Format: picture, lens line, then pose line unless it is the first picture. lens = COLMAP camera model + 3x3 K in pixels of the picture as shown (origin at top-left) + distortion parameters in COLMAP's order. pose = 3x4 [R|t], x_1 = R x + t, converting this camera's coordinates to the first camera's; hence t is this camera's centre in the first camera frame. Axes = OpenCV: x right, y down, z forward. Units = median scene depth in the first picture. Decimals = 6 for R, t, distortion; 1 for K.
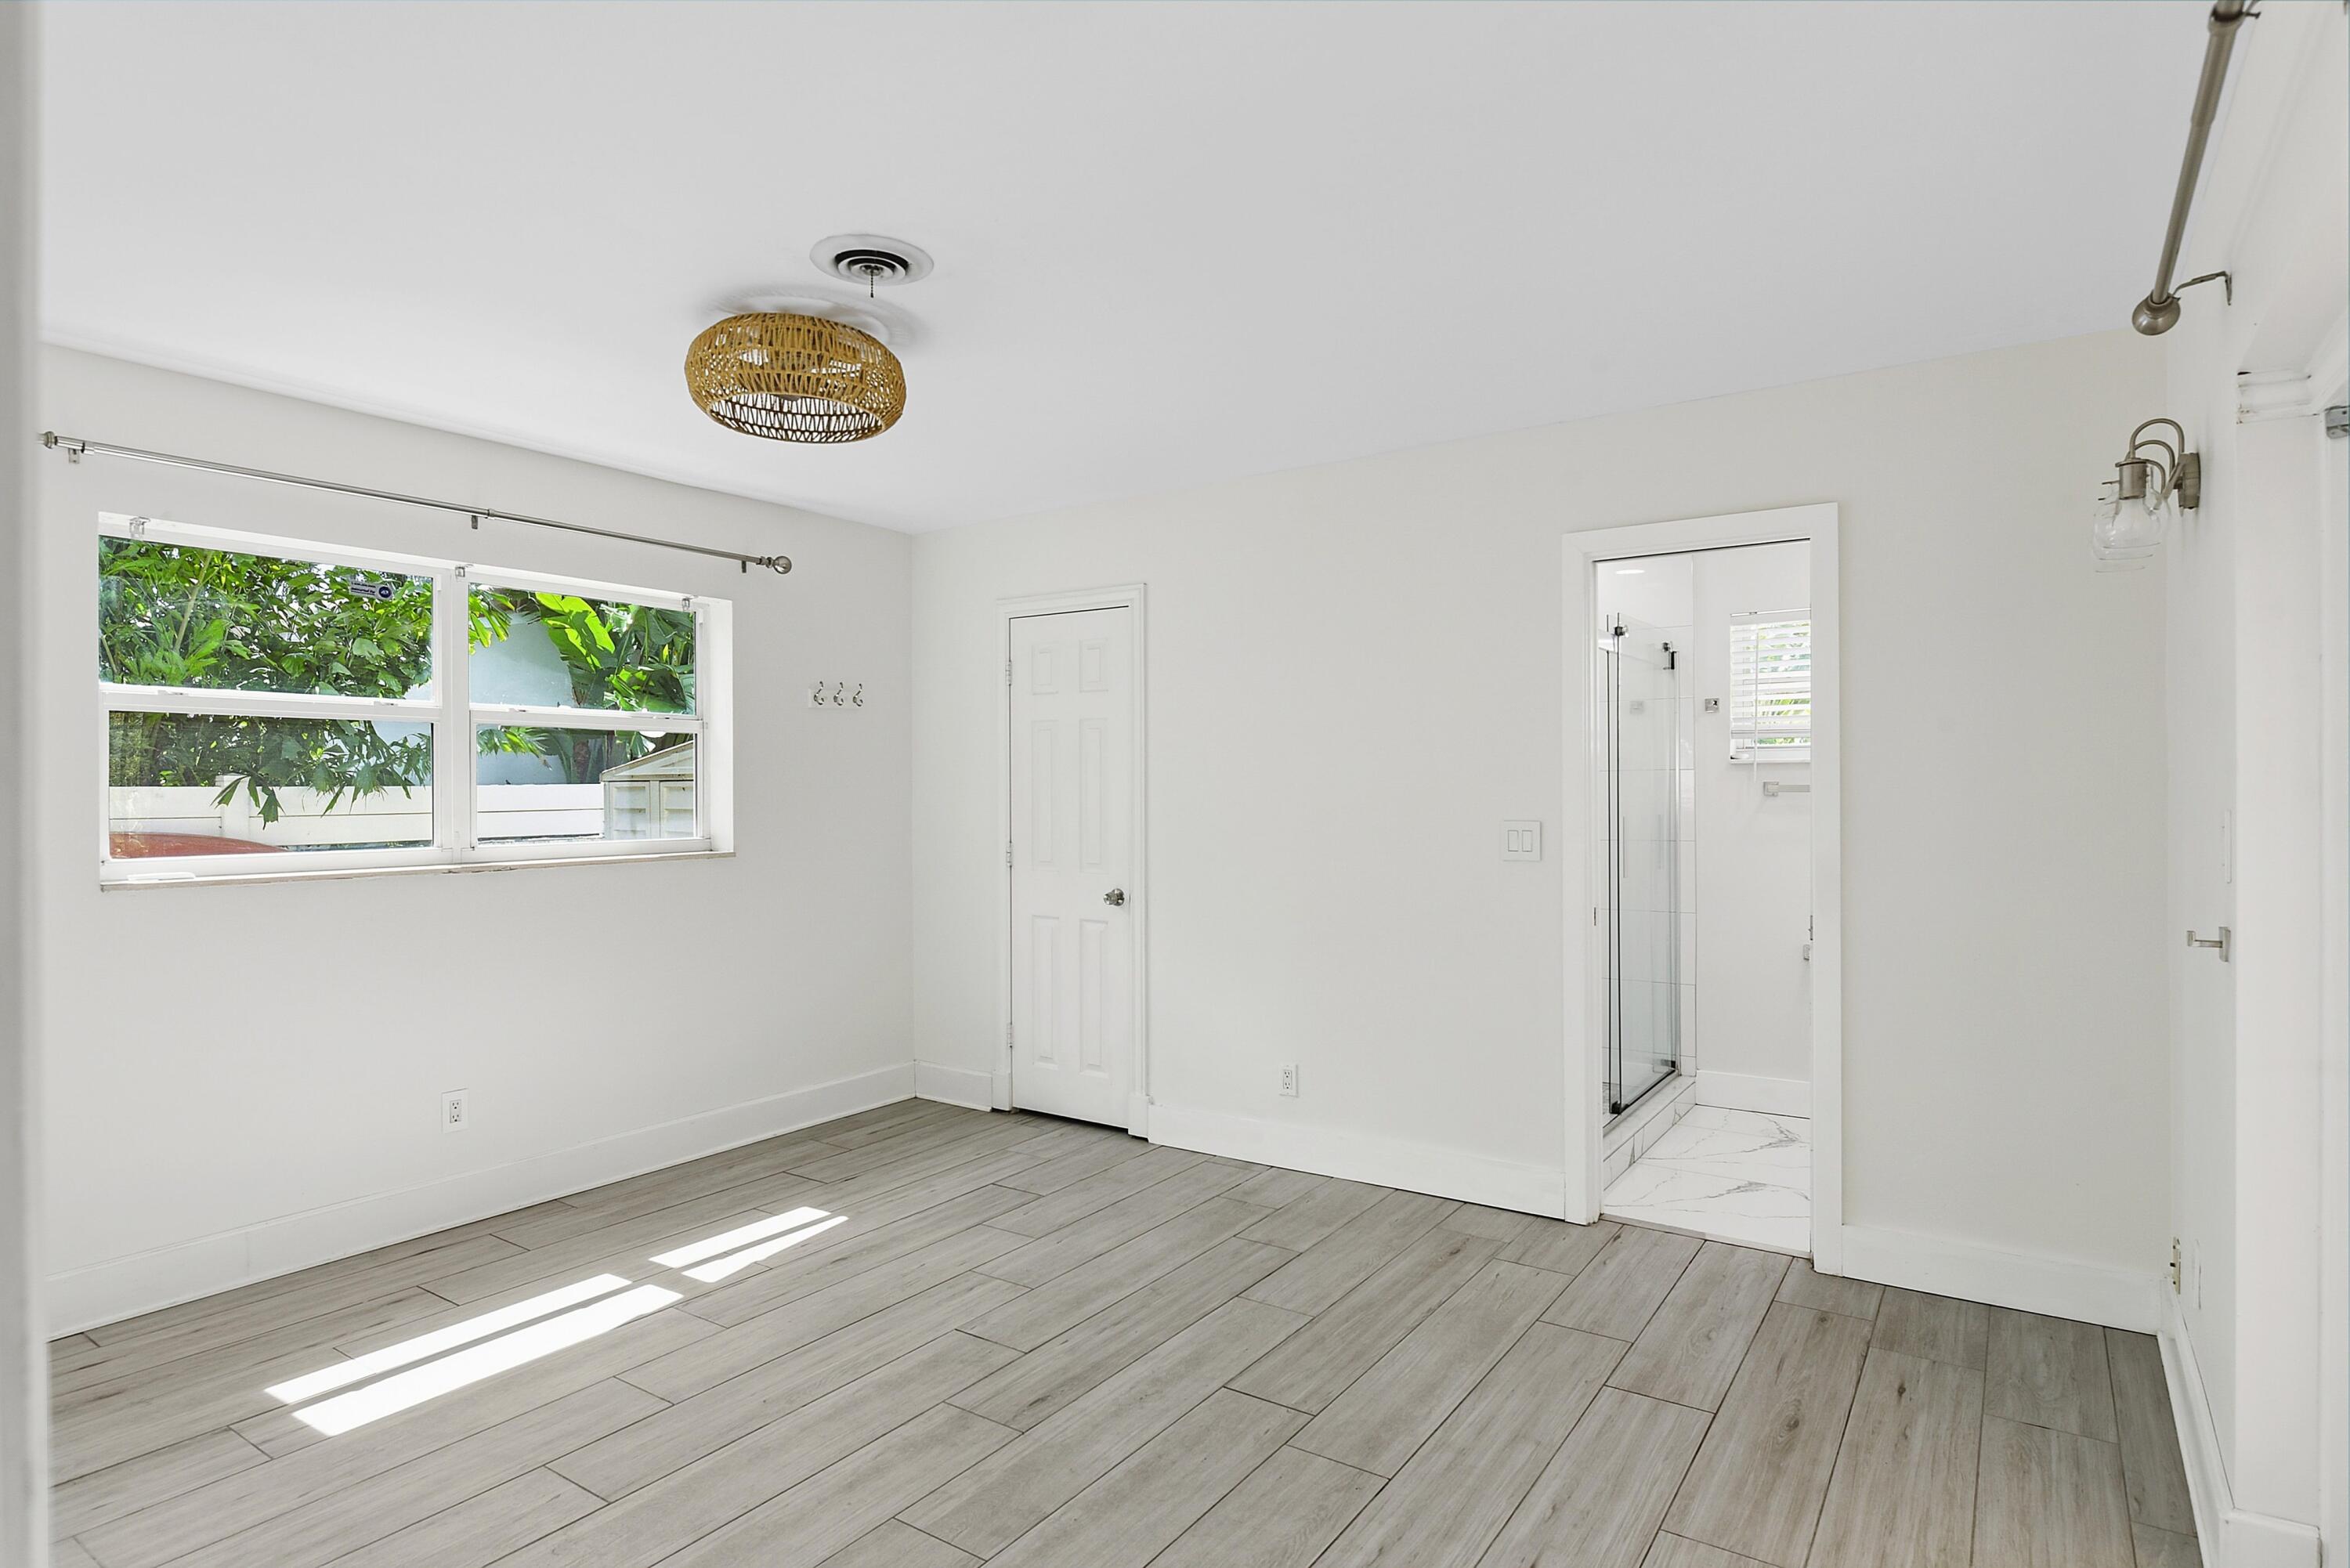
lens RADIAL K [[1295.2, 0, 1228.4], [0, 1295.2, 786.0], [0, 0, 1]] dist [-0.025181, -0.001428]
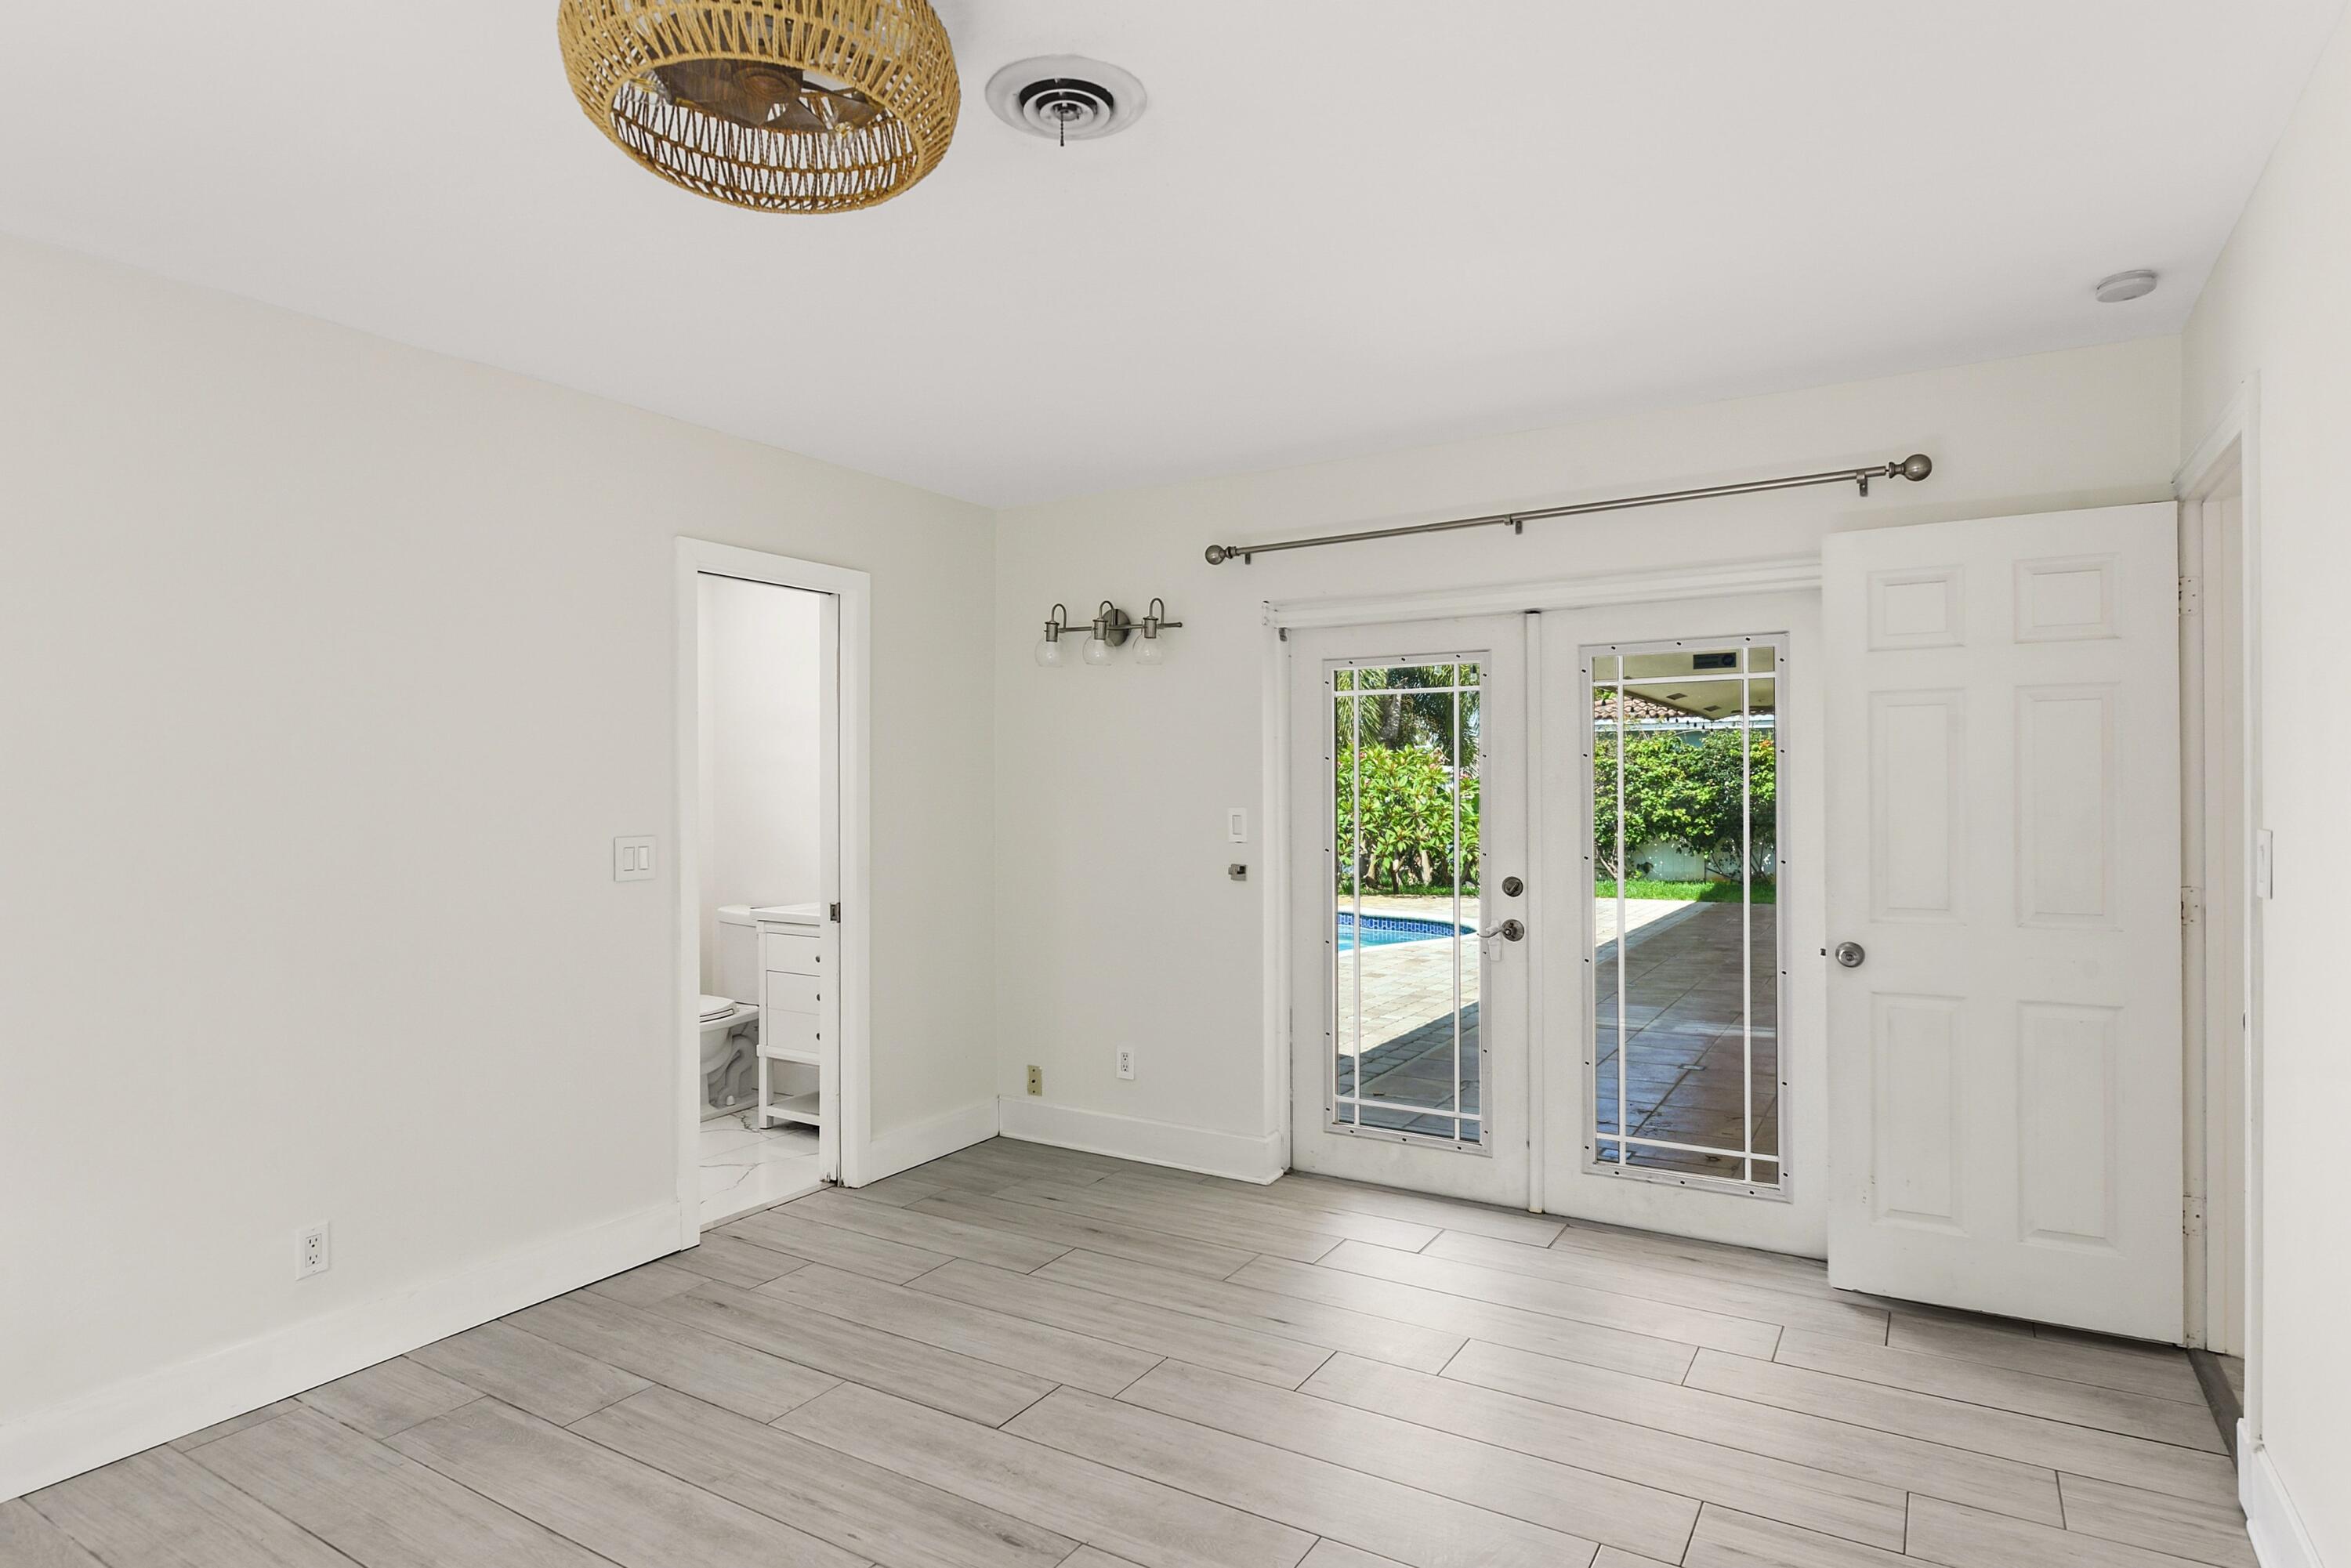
lens RADIAL K [[1271.1, 0, 1211.4], [0, 1271.1, 785.0], [0, 0, 1]] dist [-0.023947, 0.000141]
pose [[-0.069838, -0.000079, 0.997558, -0.867763], [0.007936, 0.999968, 0.000635, -0.006876], [-0.997527, 0.007961, -0.069836, 0.830457]]
